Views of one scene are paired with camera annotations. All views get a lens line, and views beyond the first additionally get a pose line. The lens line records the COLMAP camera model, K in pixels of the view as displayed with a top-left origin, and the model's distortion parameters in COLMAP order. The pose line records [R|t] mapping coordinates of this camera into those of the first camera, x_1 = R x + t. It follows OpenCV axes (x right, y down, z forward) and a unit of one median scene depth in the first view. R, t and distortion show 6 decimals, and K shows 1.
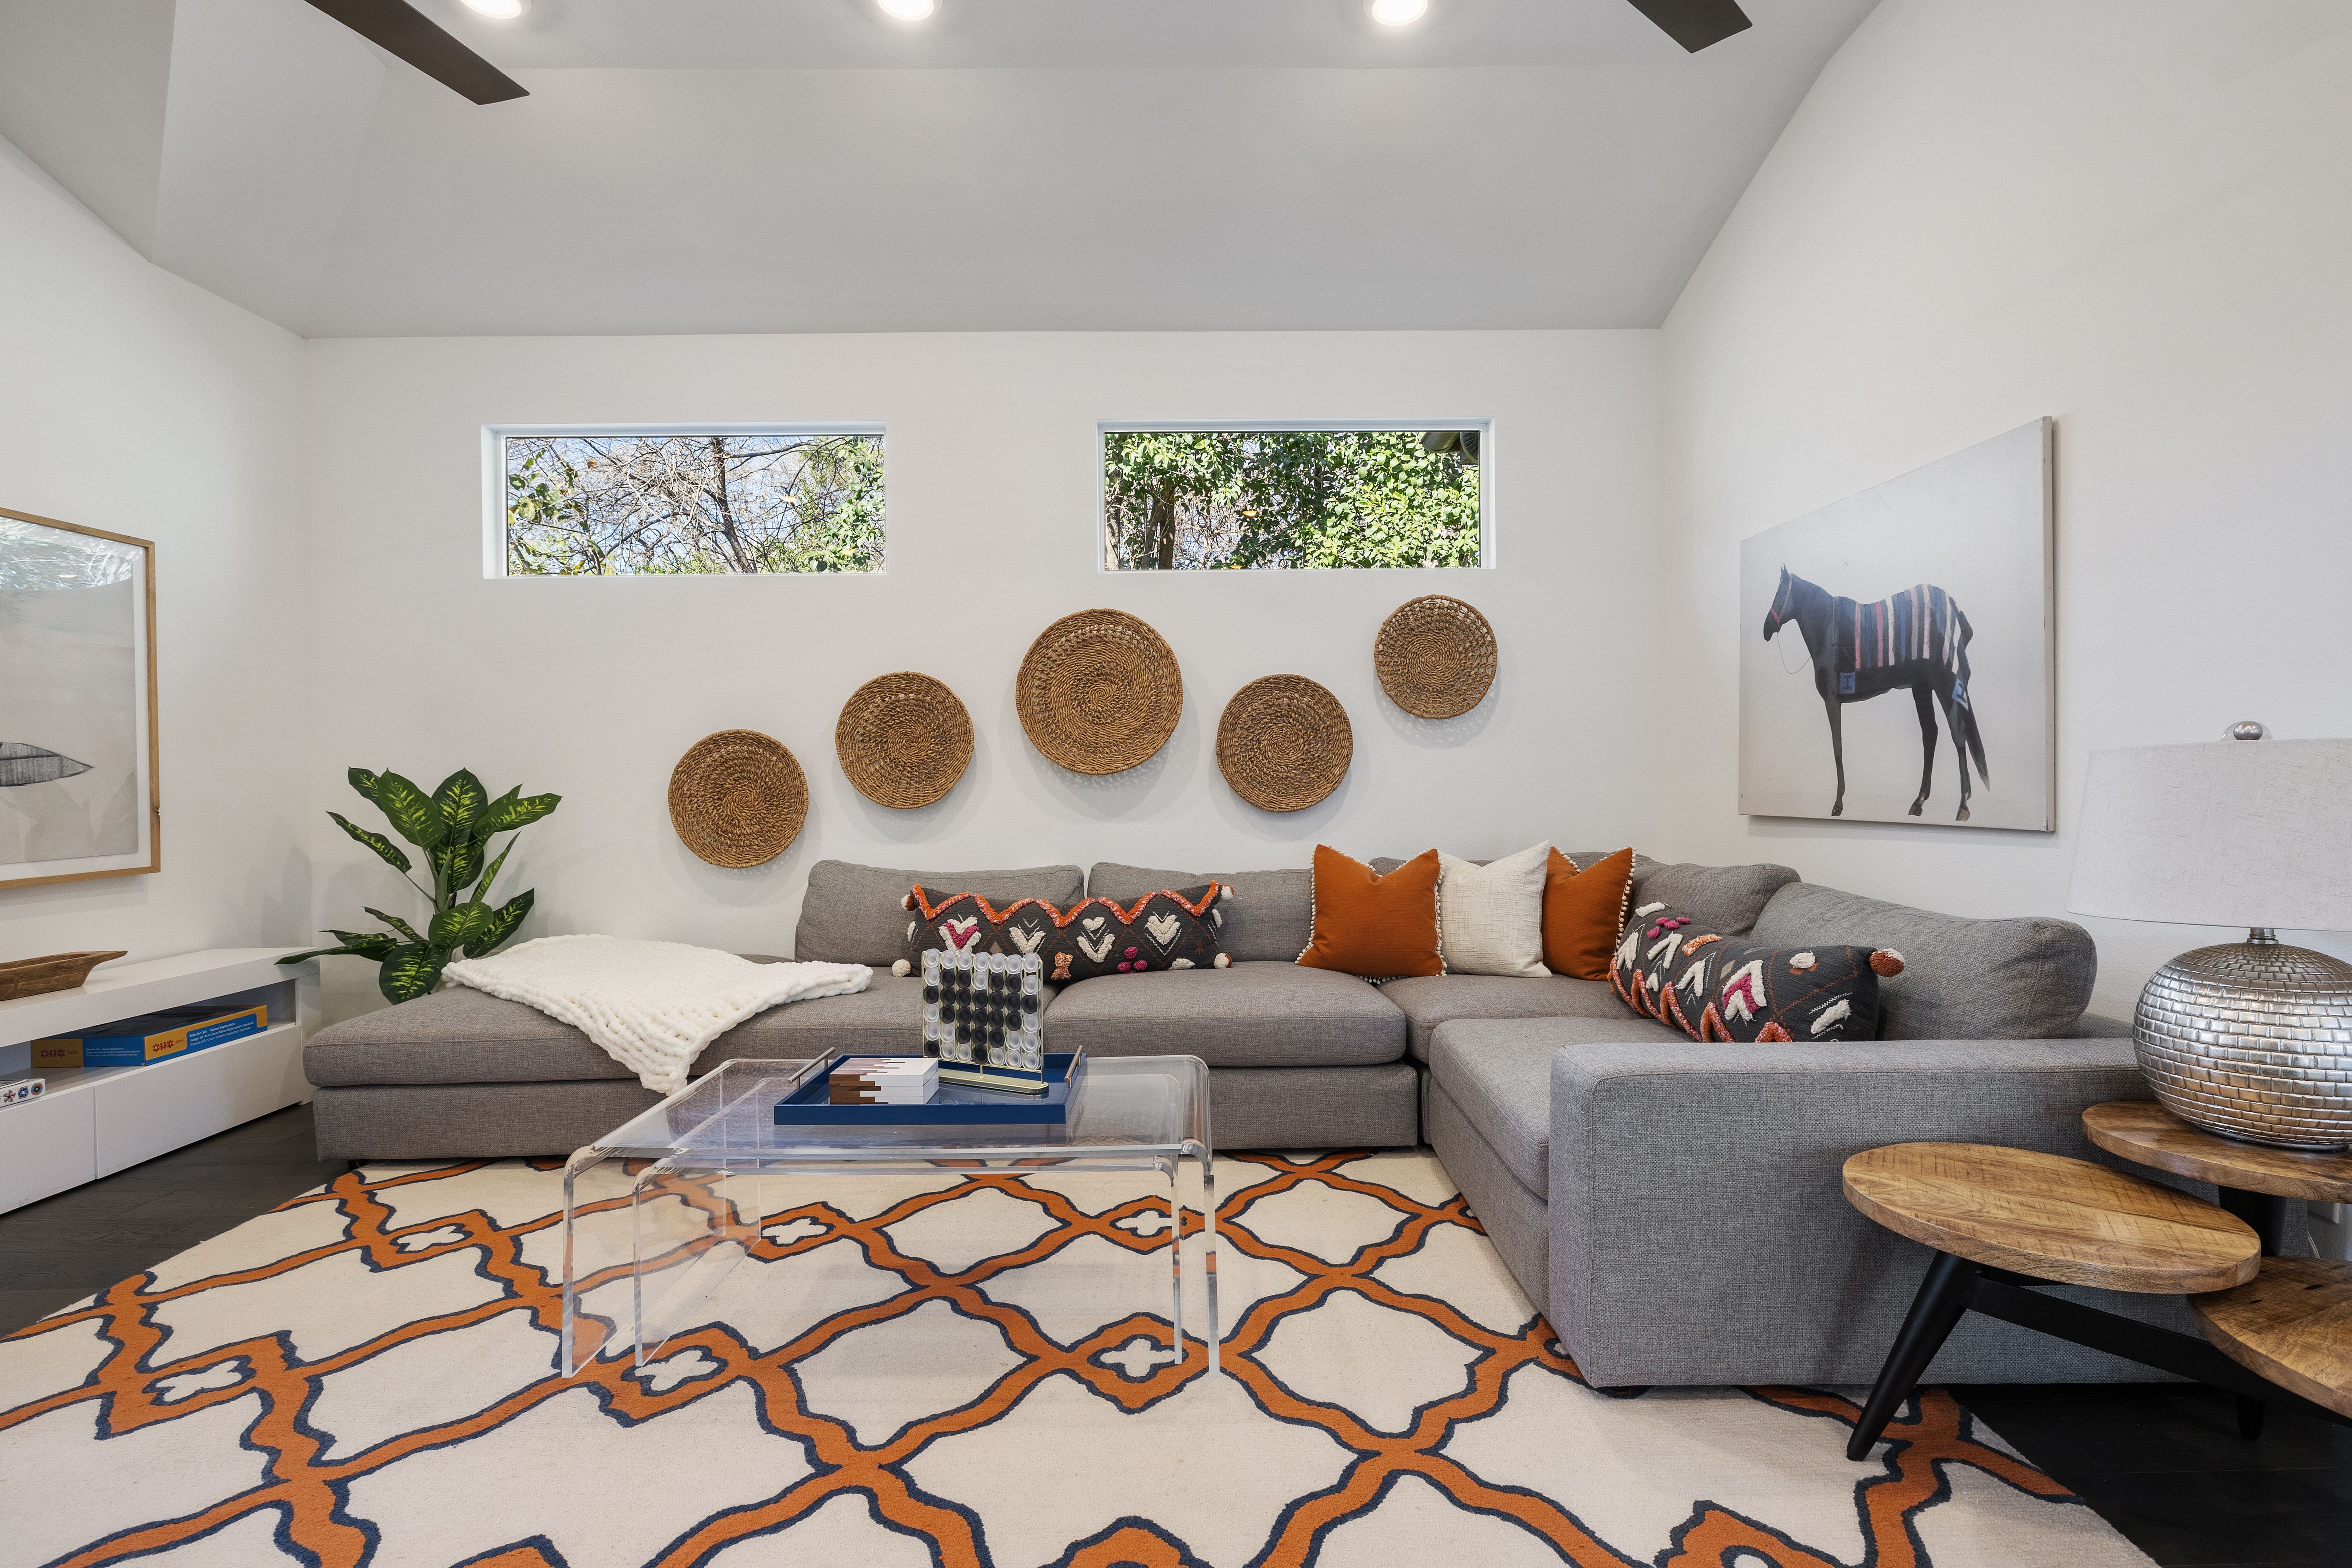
lens RADIAL K [[1113.8, 0, 1173.1], [0, 1113.8, 779.6], [0, 0, 1]] dist [-0.005028, -0.000169]
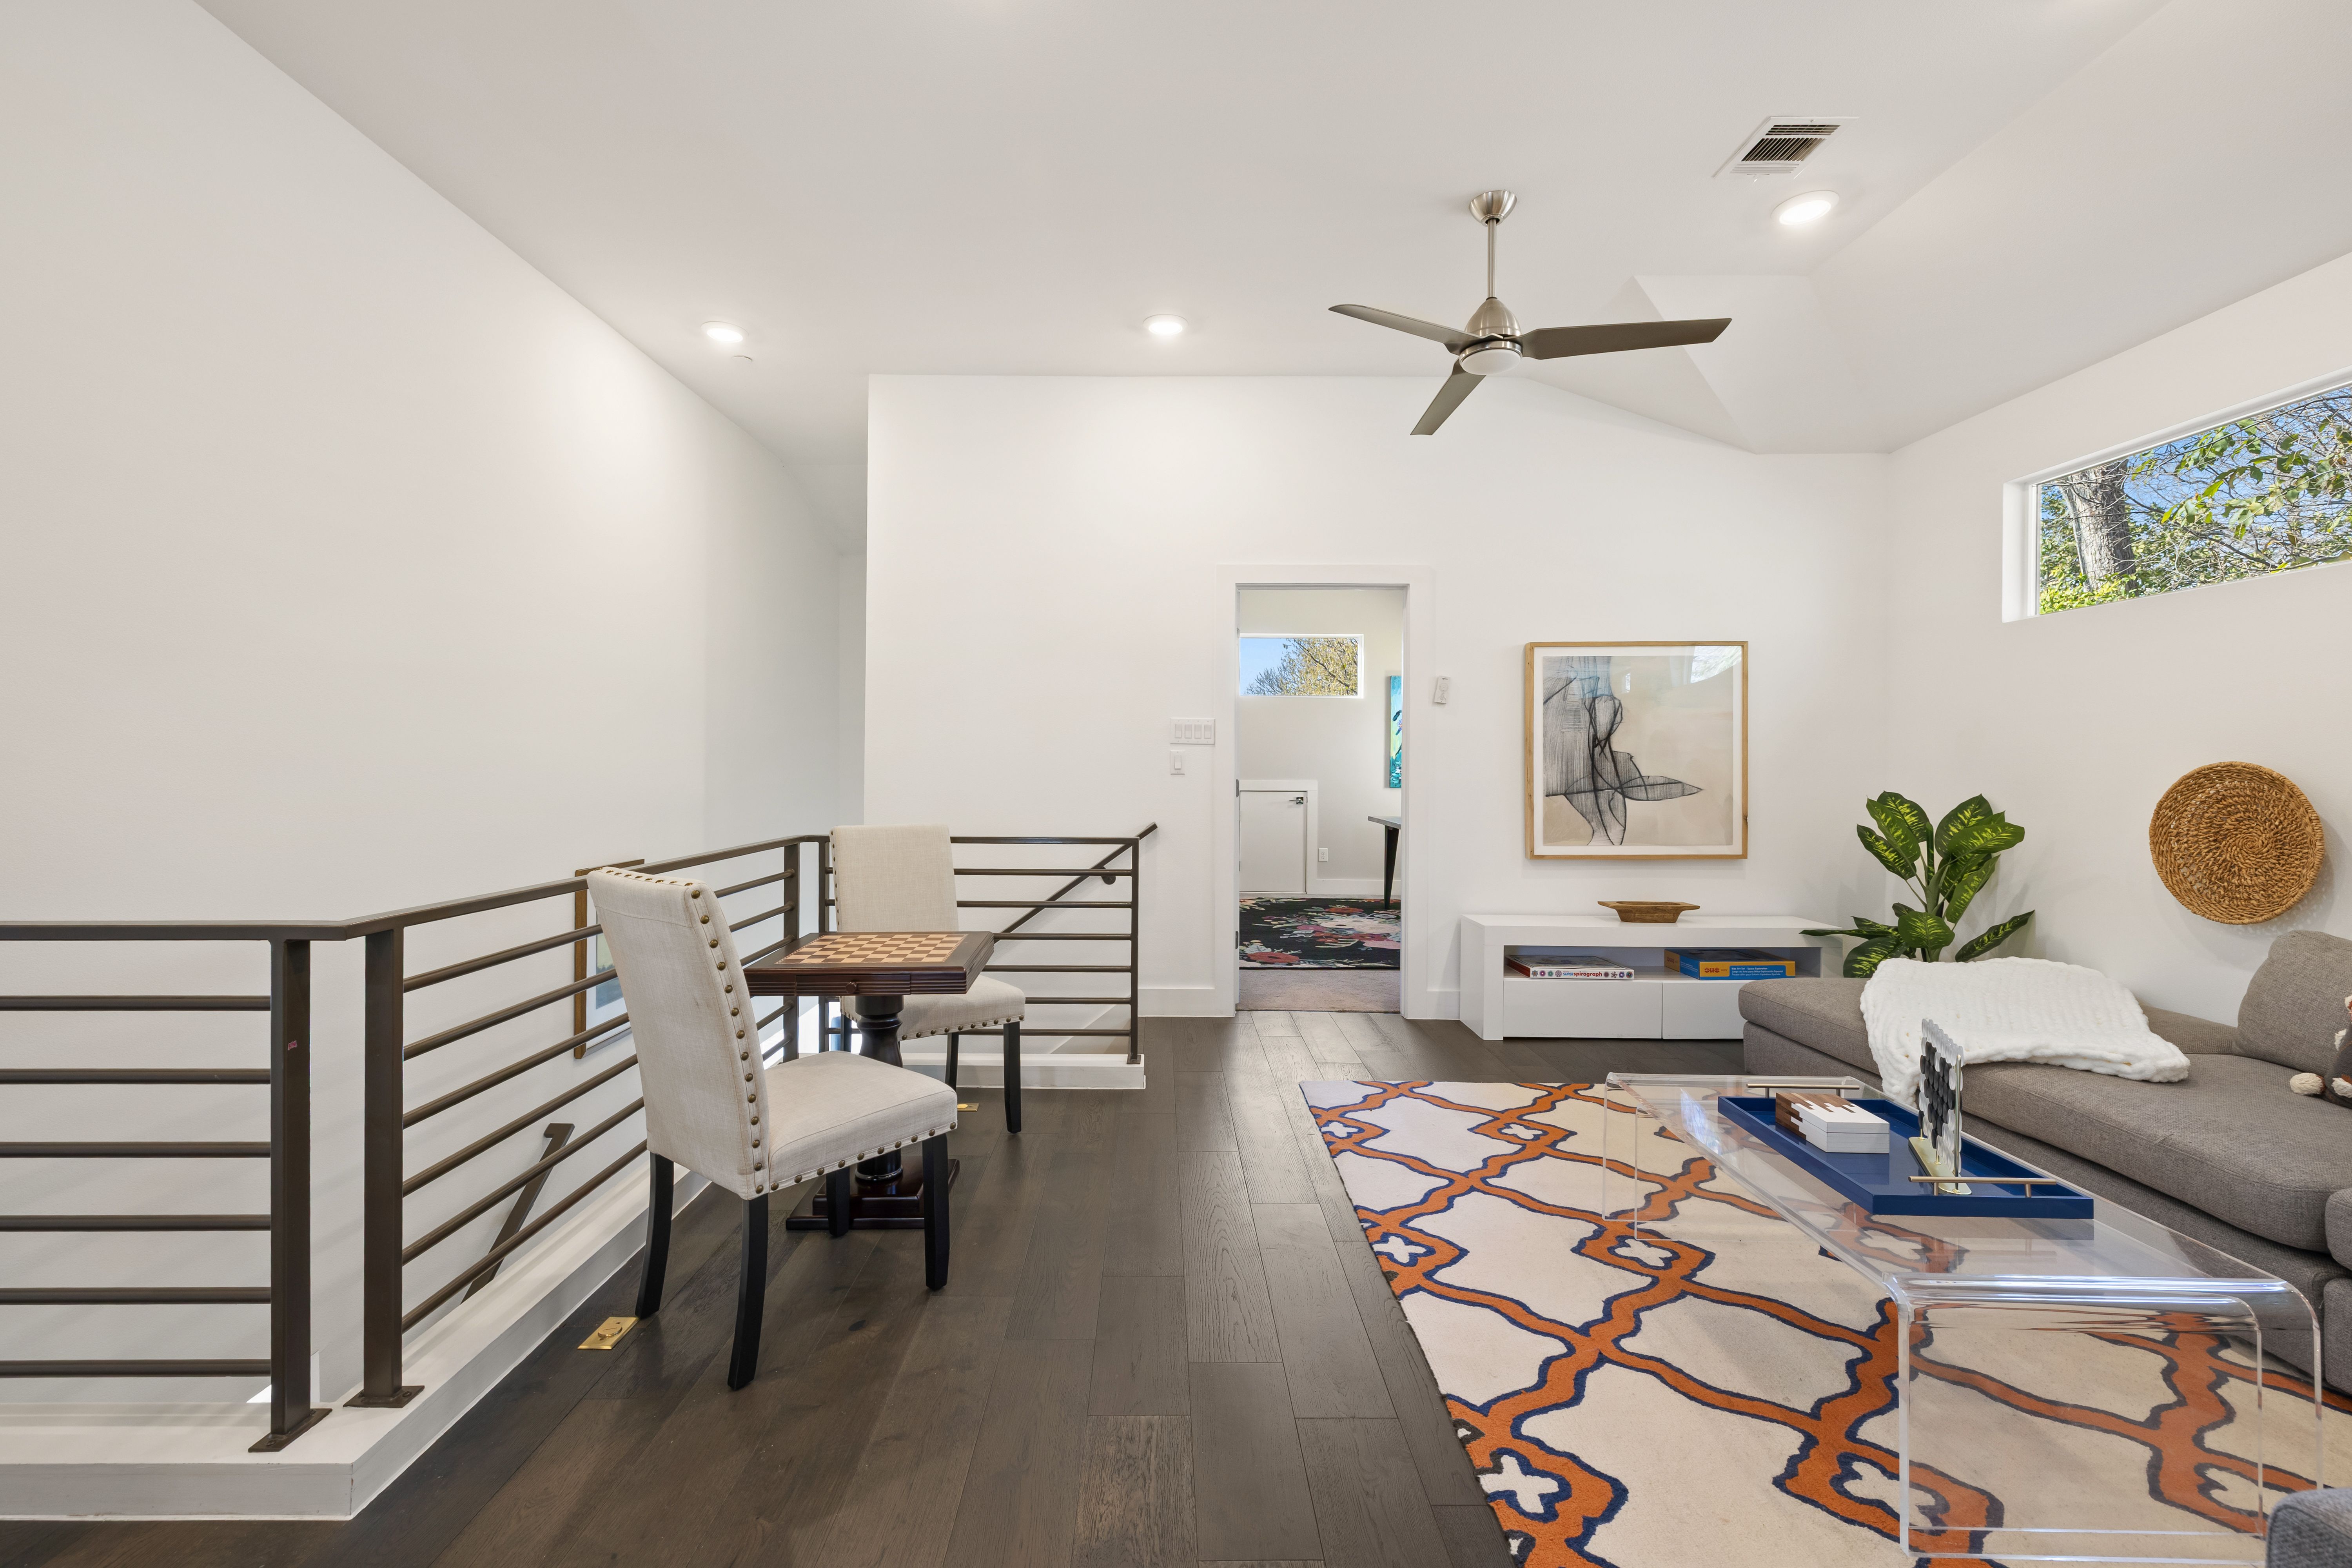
lens RADIAL K [[990.7, 0, 1178.8], [0, 990.7, 773.8], [0, 0, 1]] dist [0.003569, 0.000482]
pose [[0.004335, 0.022094, -0.999746, 0.524794], [-0.002765, 0.999752, 0.022082, -0.071799], [0.999987, 0.002668, 0.004395, 0.255152]]
